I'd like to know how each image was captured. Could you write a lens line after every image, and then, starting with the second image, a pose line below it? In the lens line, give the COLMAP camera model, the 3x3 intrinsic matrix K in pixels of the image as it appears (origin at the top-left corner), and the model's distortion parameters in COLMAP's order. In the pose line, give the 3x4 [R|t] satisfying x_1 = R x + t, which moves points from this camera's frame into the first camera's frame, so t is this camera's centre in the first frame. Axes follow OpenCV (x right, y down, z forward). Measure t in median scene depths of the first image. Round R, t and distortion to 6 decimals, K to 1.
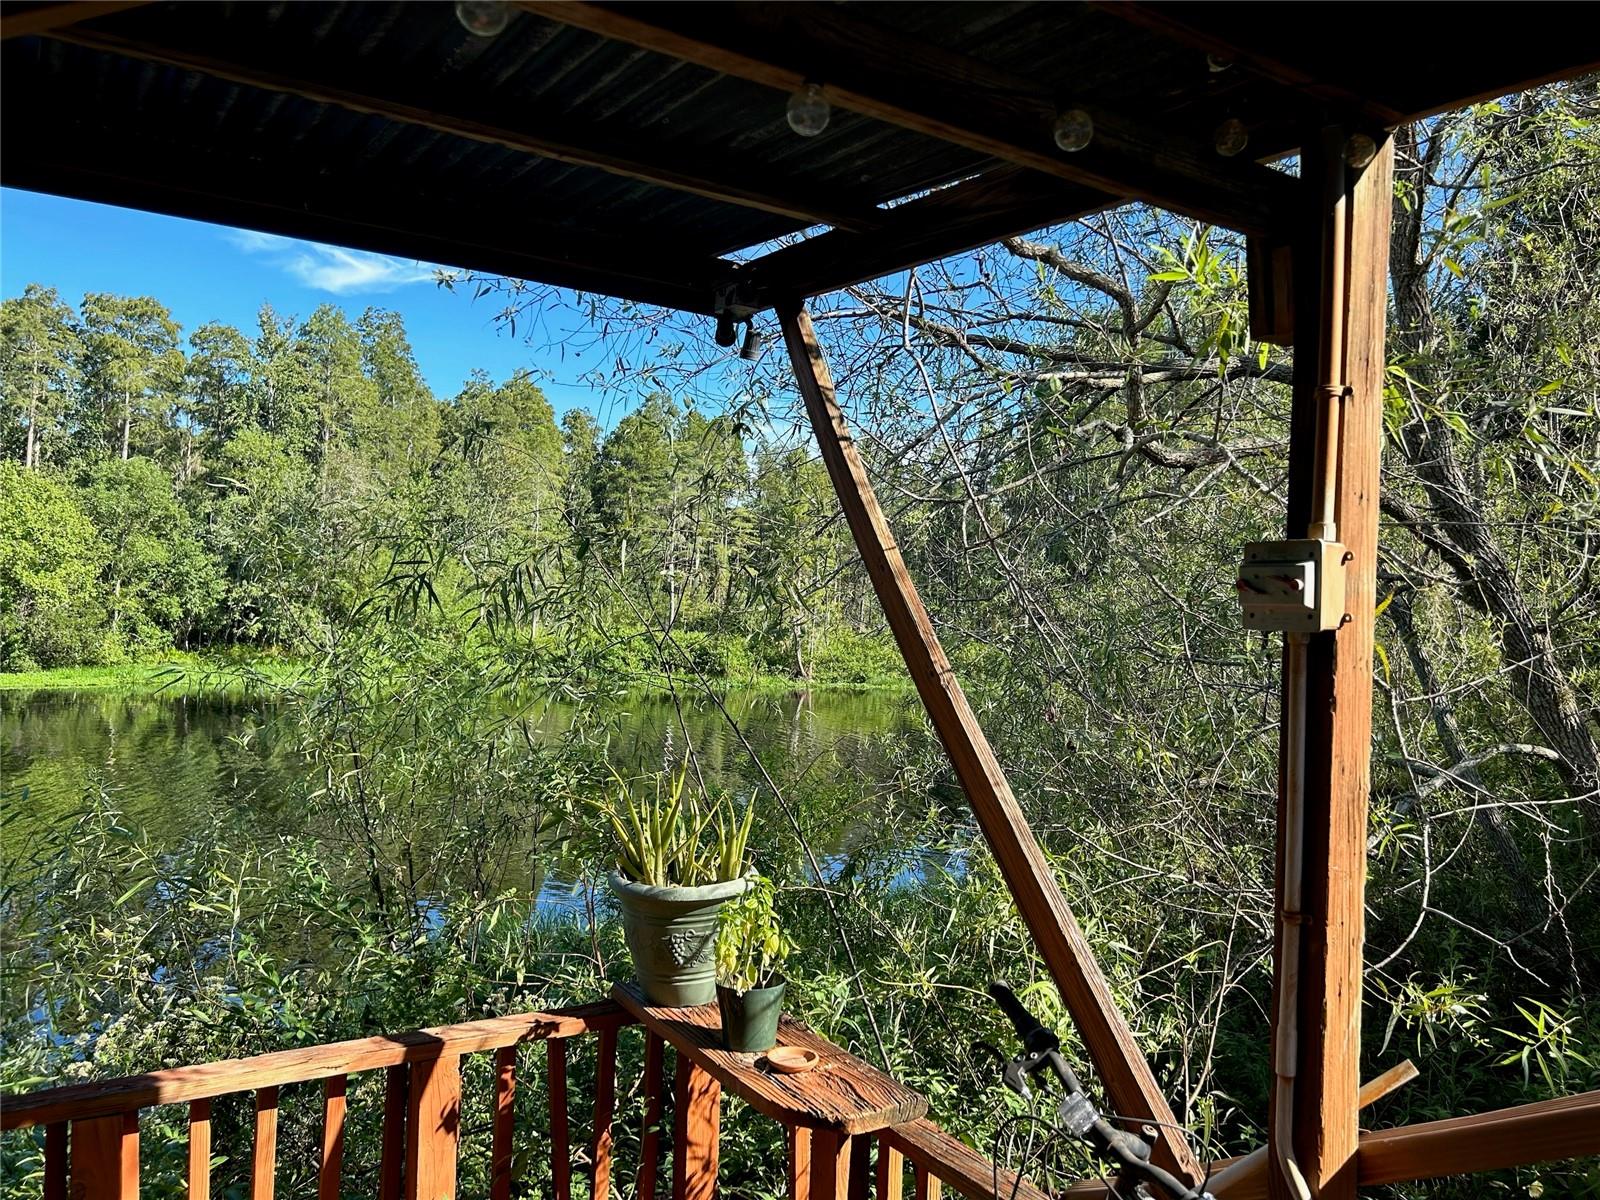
lens RADIAL K [[1212.5, 0, 795.1], [0, 1212.5, 607.1], [0, 0, 1]] dist [0.101949, -0.107622]
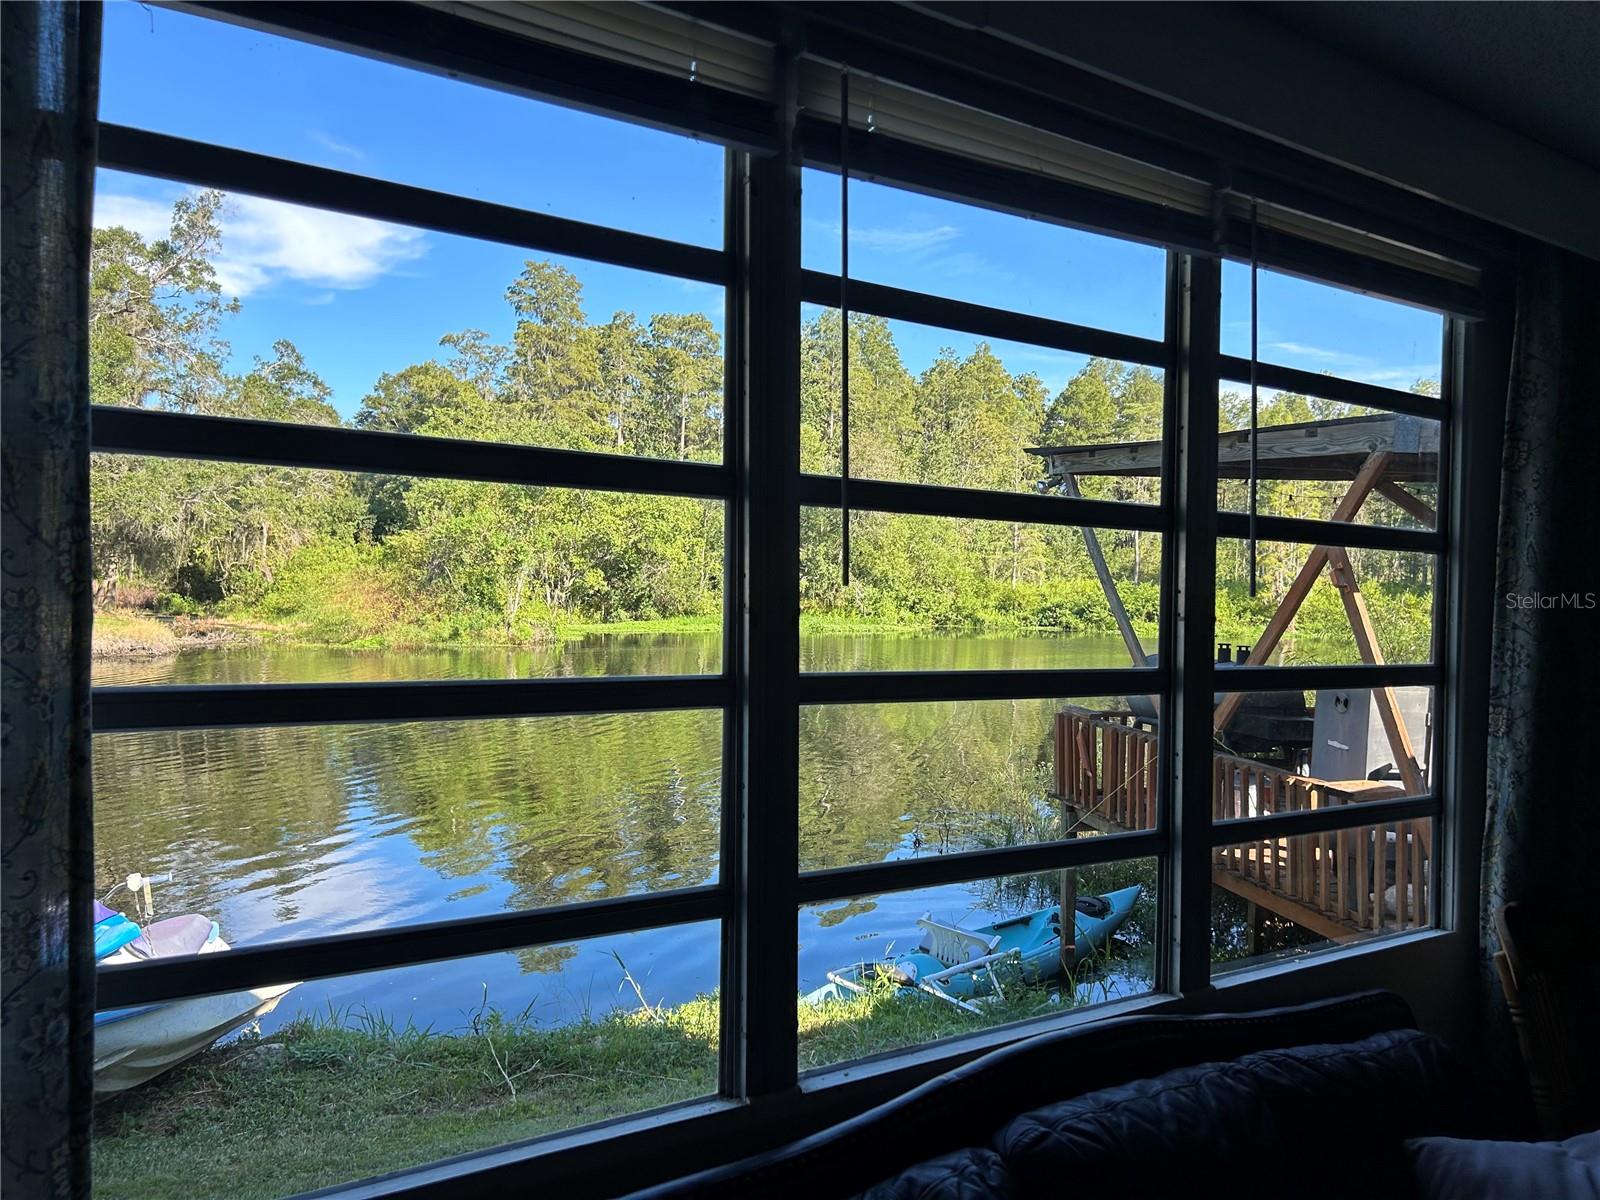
lens RADIAL K [[1205.9, 0, 793.3], [0, 1205.9, 605.9], [0, 0, 1]] dist [0.155322, -0.233424]
pose [[0.946034, -0.003029, -0.324052, -0.053631], [0.015528, 0.999231, 0.035993, -0.005327], [0.323694, -0.039083, 0.945354, -0.135783]]
